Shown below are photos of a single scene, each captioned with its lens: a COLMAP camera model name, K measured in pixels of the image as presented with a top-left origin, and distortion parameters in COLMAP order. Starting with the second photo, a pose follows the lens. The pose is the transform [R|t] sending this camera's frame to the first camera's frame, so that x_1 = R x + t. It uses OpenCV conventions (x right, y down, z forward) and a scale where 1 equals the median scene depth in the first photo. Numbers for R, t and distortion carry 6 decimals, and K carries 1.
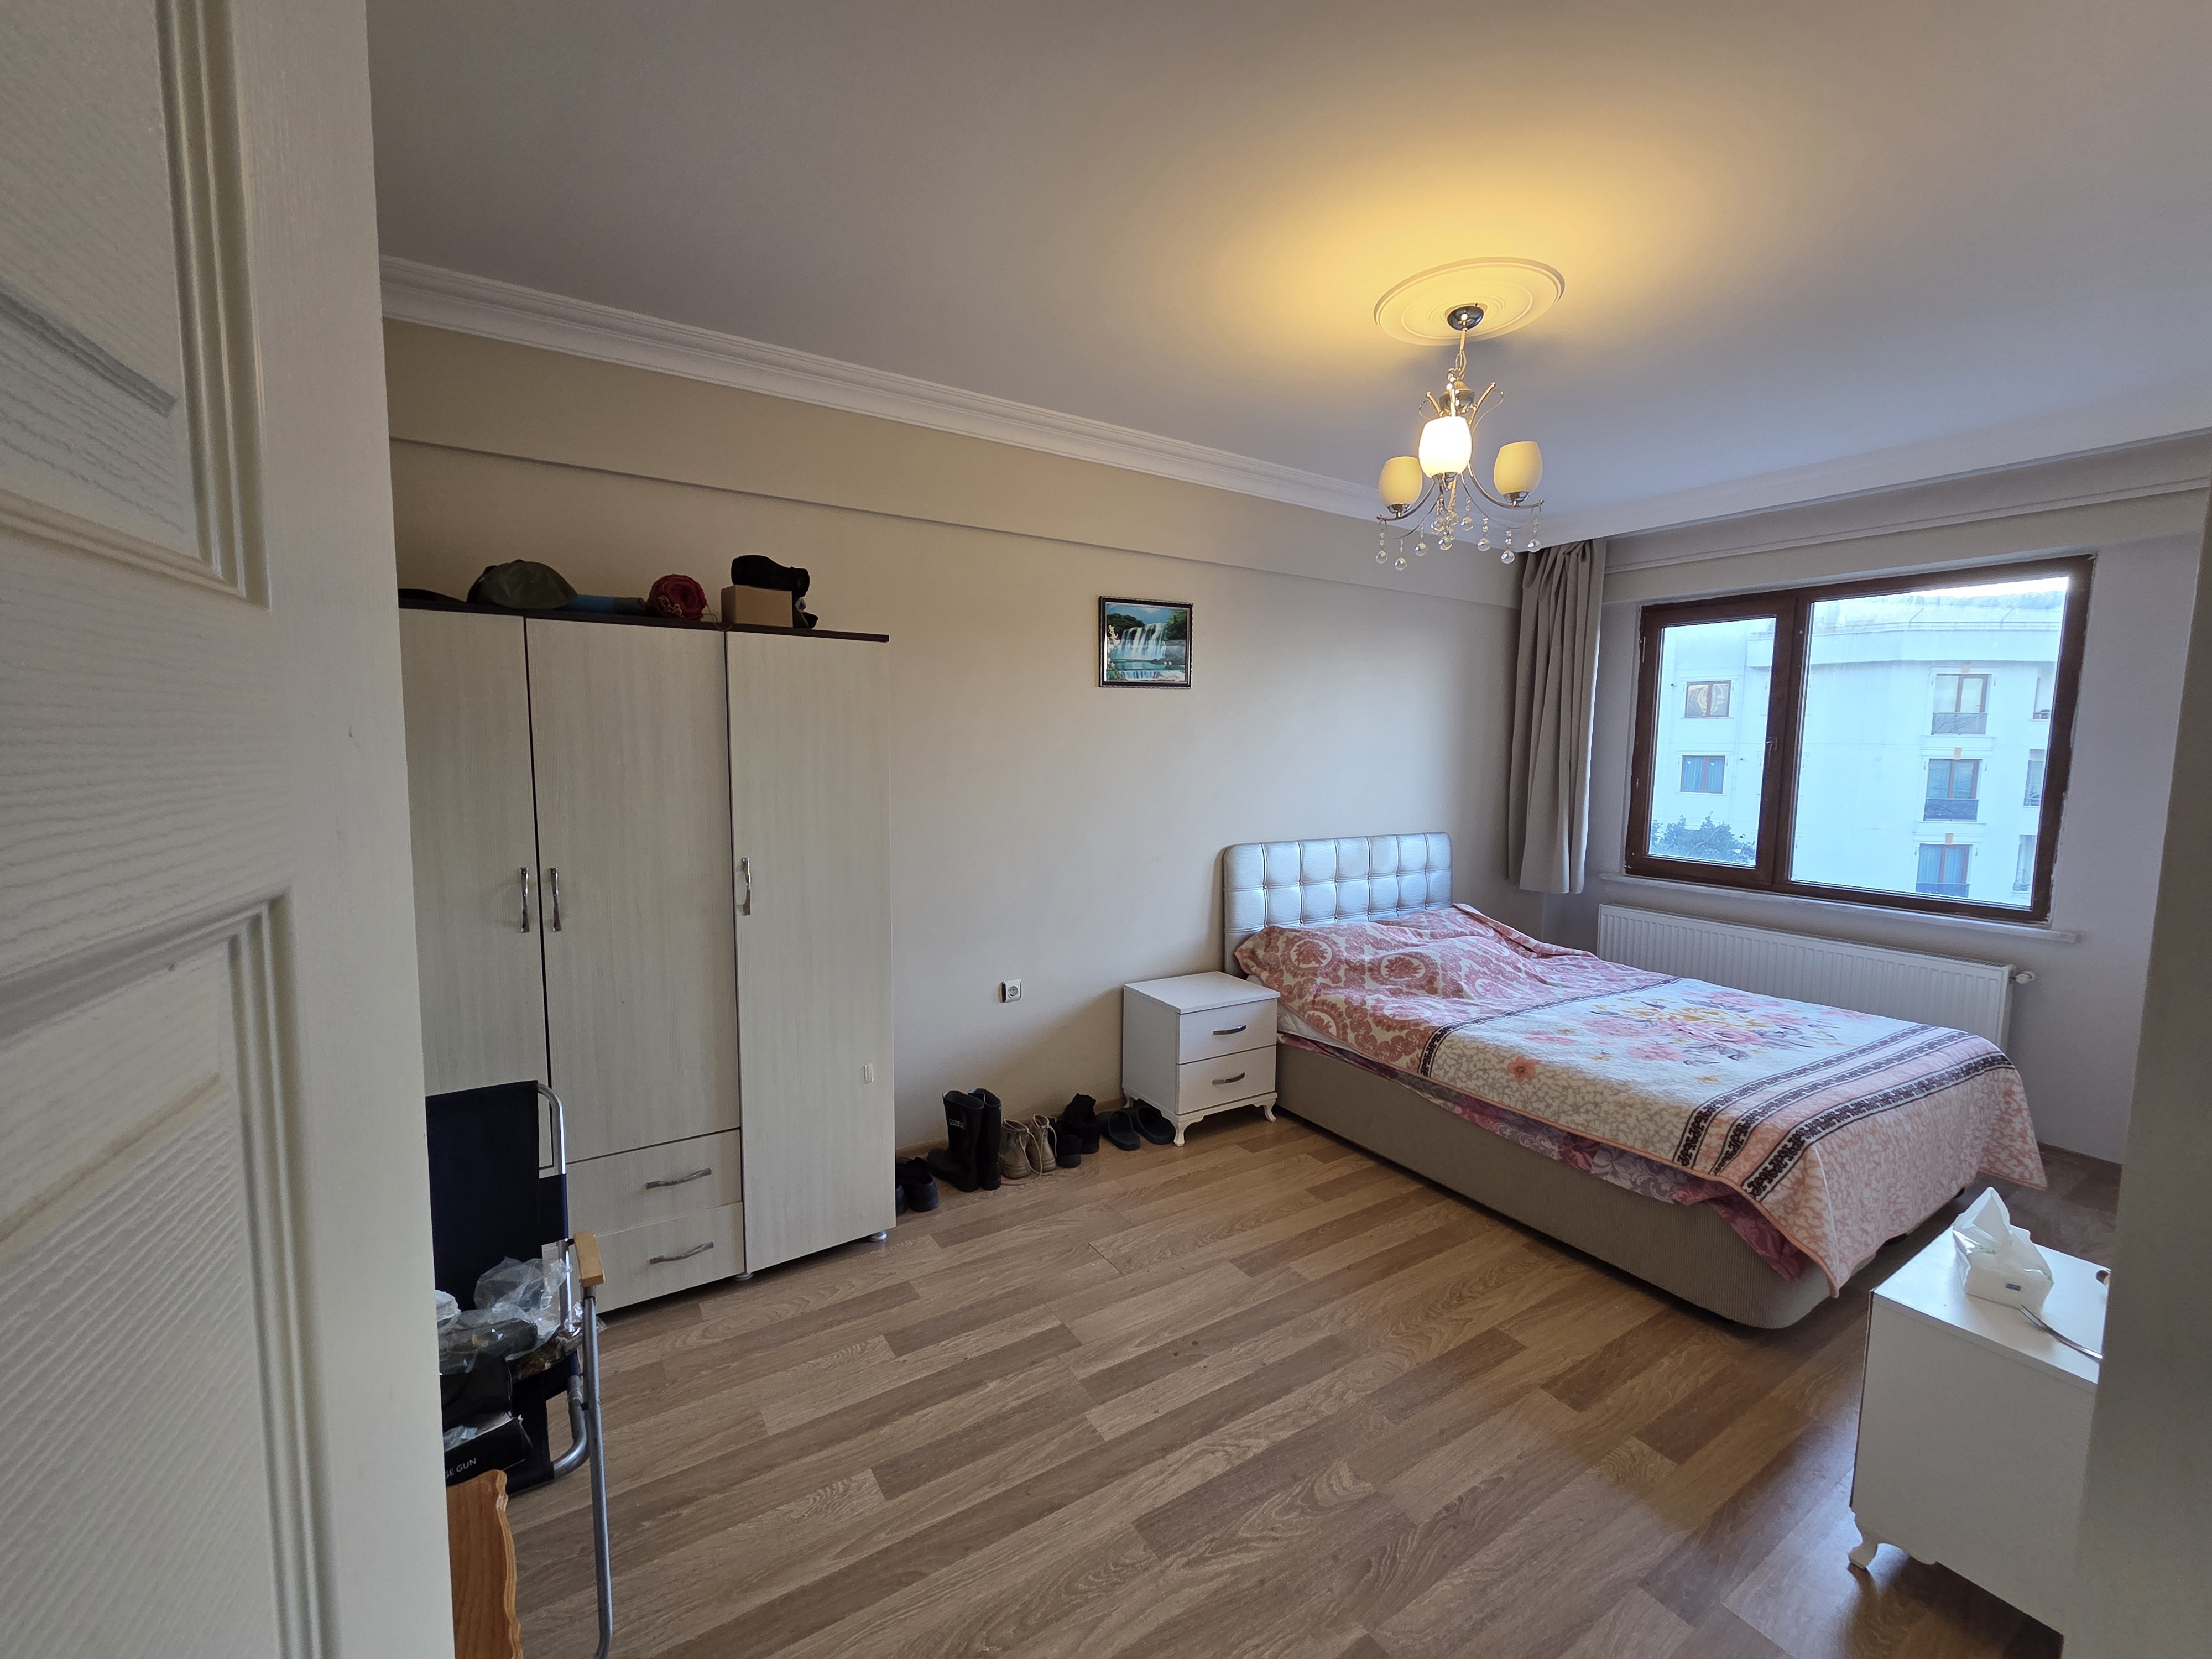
lens RADIAL K [[903.5, 0, 1101.0], [0, 903.5, 831.5], [0, 0, 1]] dist [0.008610, -0.004408]
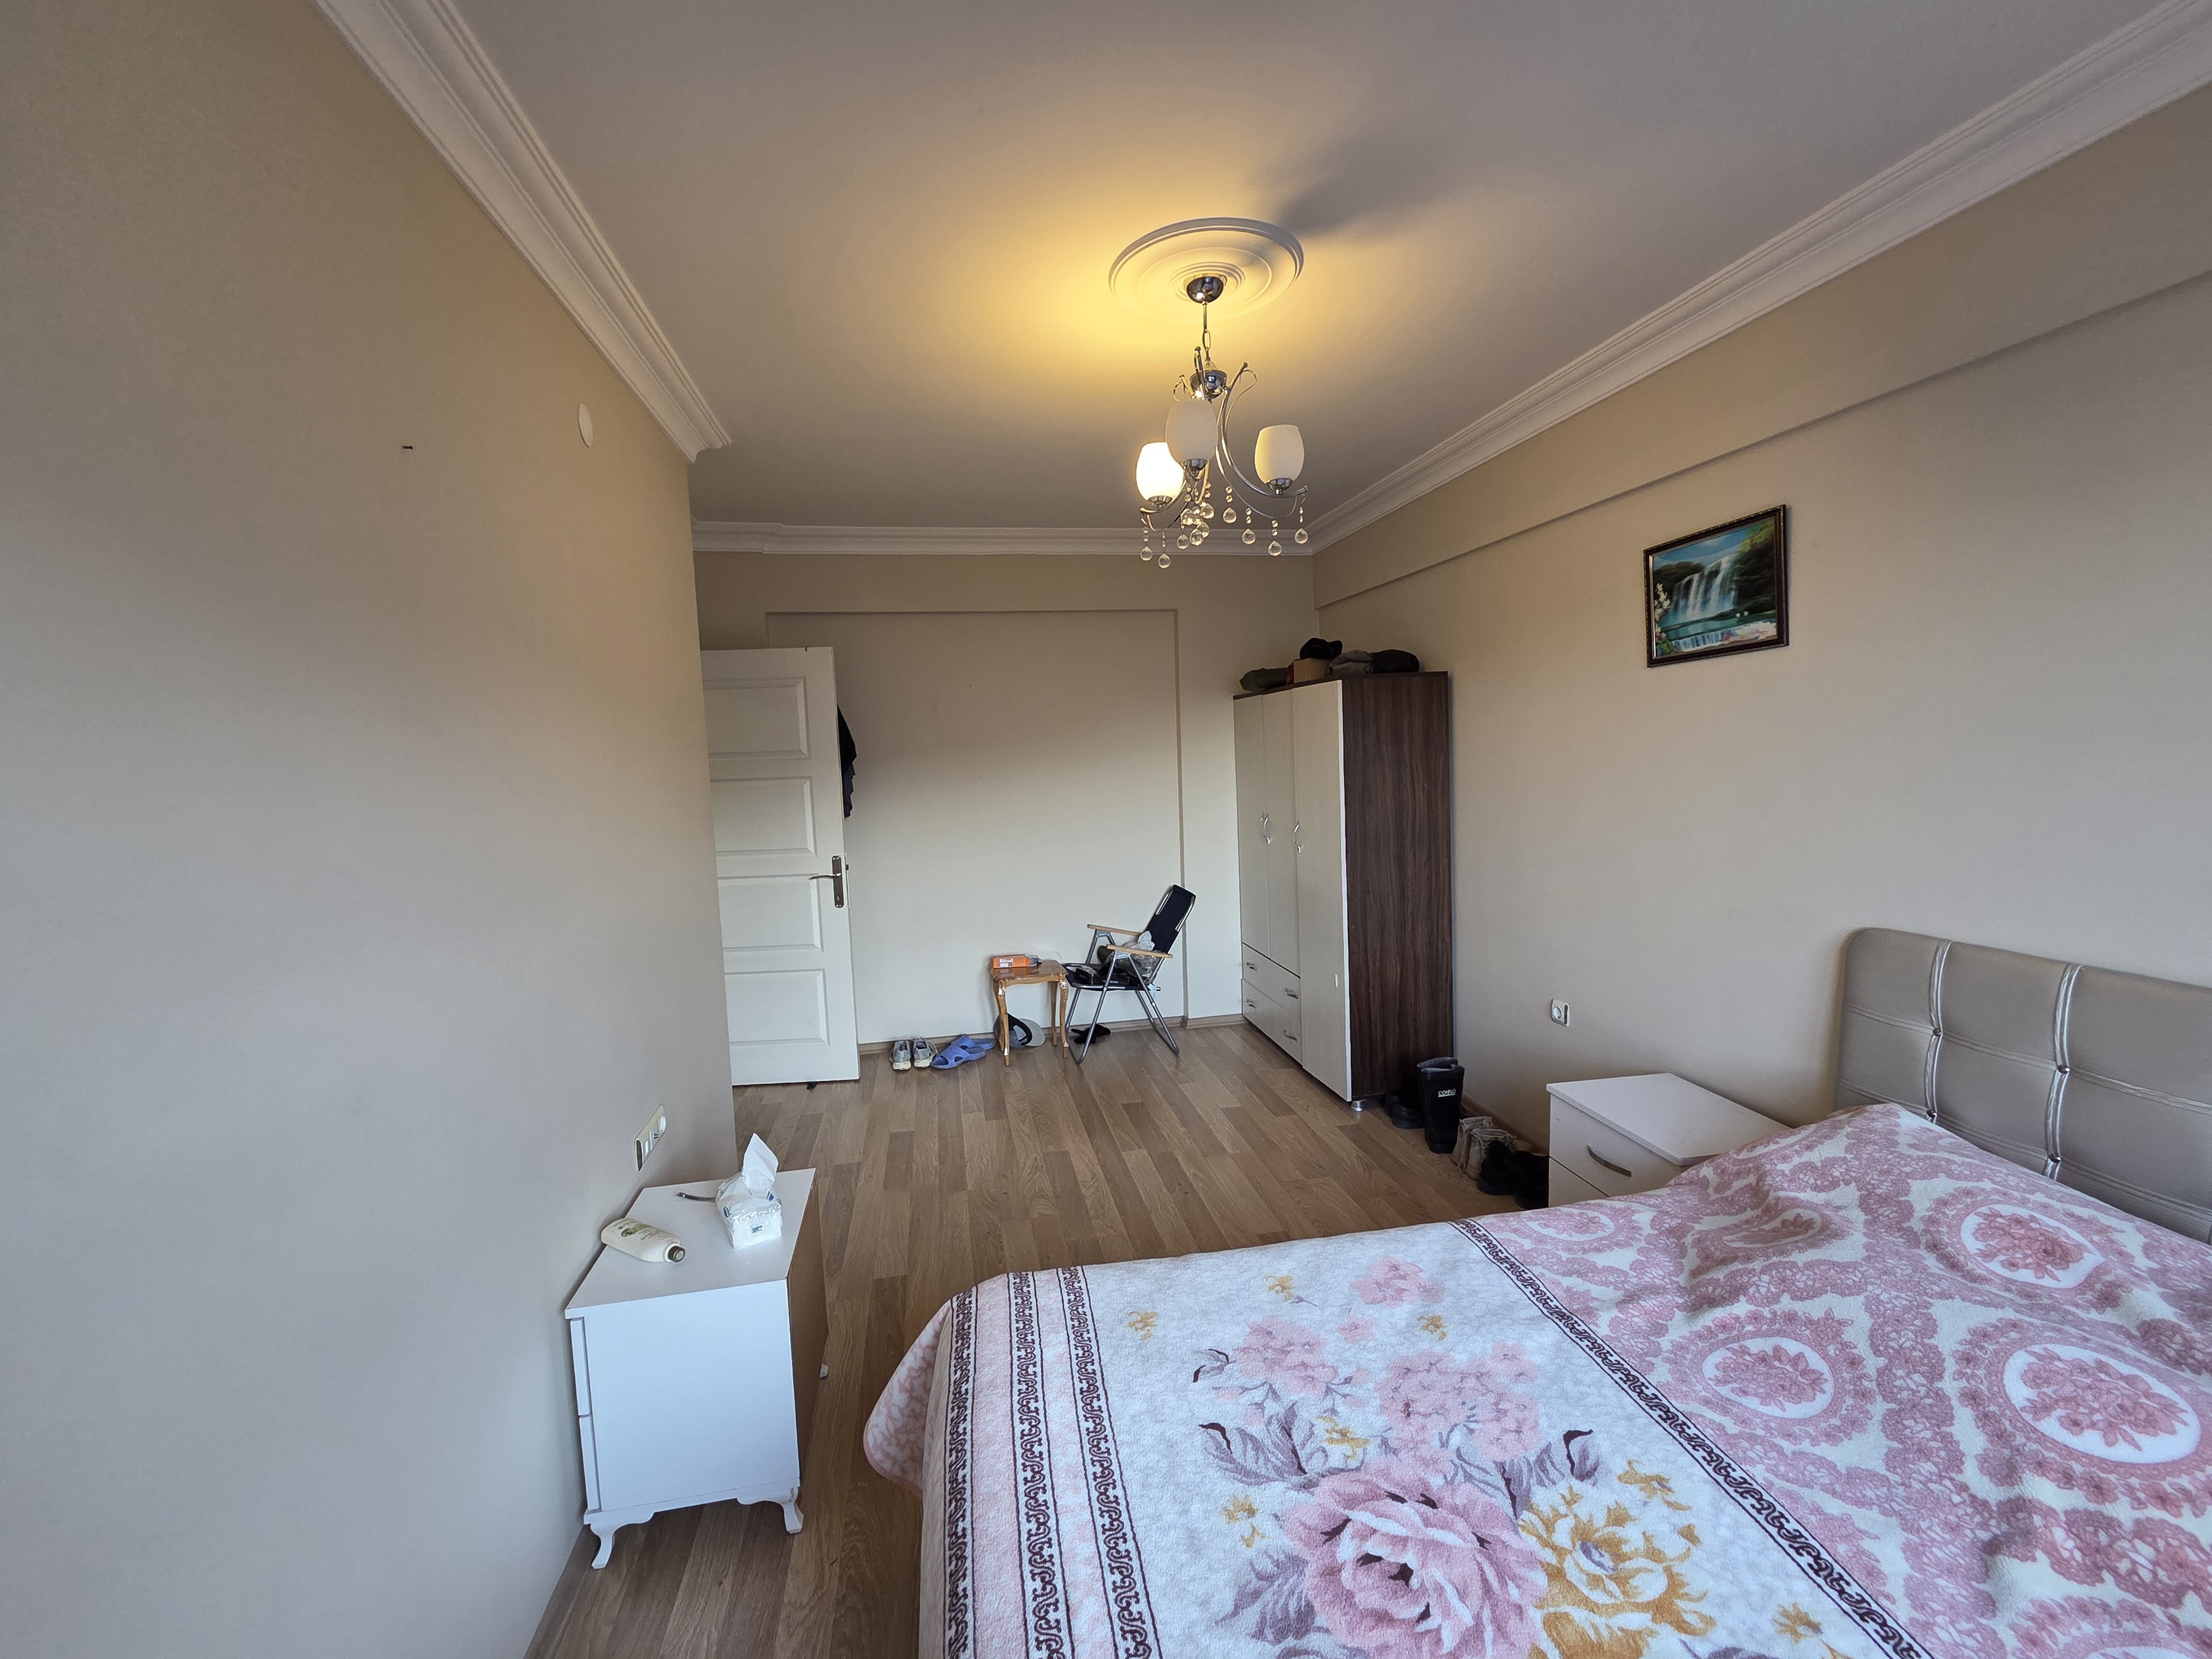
lens RADIAL K [[903.5, 0, 1101.0], [0, 903.5, 831.5], [0, 0, 1]] dist [0.008610, -0.004408]
pose [[-0.371151, 0.084739, -0.924698, 0.958326], [-0.065942, 0.990908, 0.117275, -0.087438], [0.926228, 0.104503, -0.362188, 0.925360]]
